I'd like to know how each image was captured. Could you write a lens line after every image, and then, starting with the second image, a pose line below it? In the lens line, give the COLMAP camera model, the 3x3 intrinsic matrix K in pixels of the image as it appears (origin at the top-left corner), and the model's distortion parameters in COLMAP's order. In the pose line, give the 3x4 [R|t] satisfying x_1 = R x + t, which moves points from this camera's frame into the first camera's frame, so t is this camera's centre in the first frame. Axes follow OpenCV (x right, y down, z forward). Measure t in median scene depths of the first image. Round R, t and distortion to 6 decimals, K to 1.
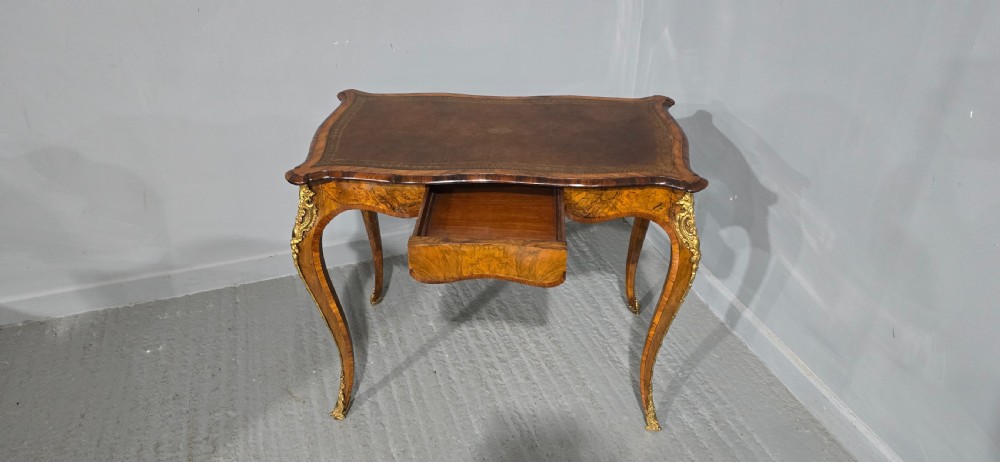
lens RADIAL K [[665.5, 0, 490.5], [0, 665.5, 245.8], [0, 0, 1]] dist [0.024094, -0.012604]
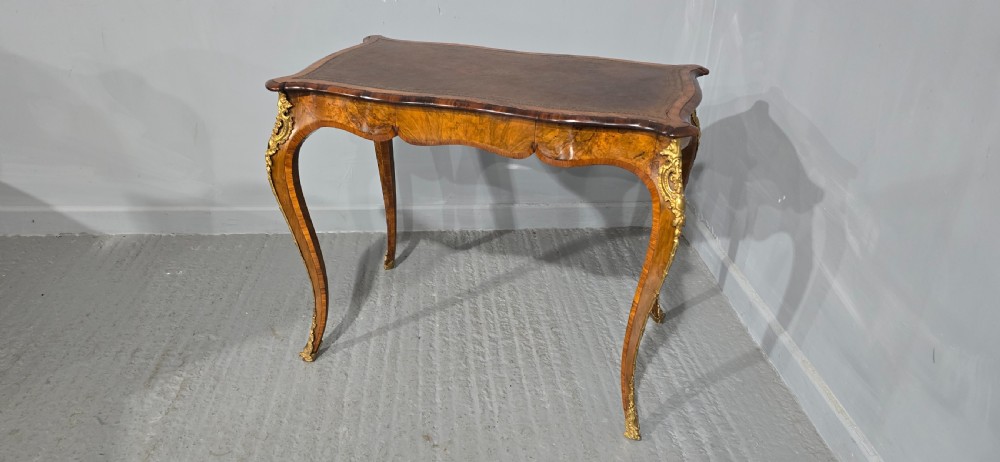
lens RADIAL K [[665.5, 0, 478.7], [0, 665.5, 234.1], [0, 0, 1]] dist [0.024094, -0.012604]
pose [[0.964225, 0.140804, -0.224598, 0.201819], [-0.162773, 0.983216, -0.082413, 0.116365], [0.209224, 0.116023, 0.970960, 0.091136]]
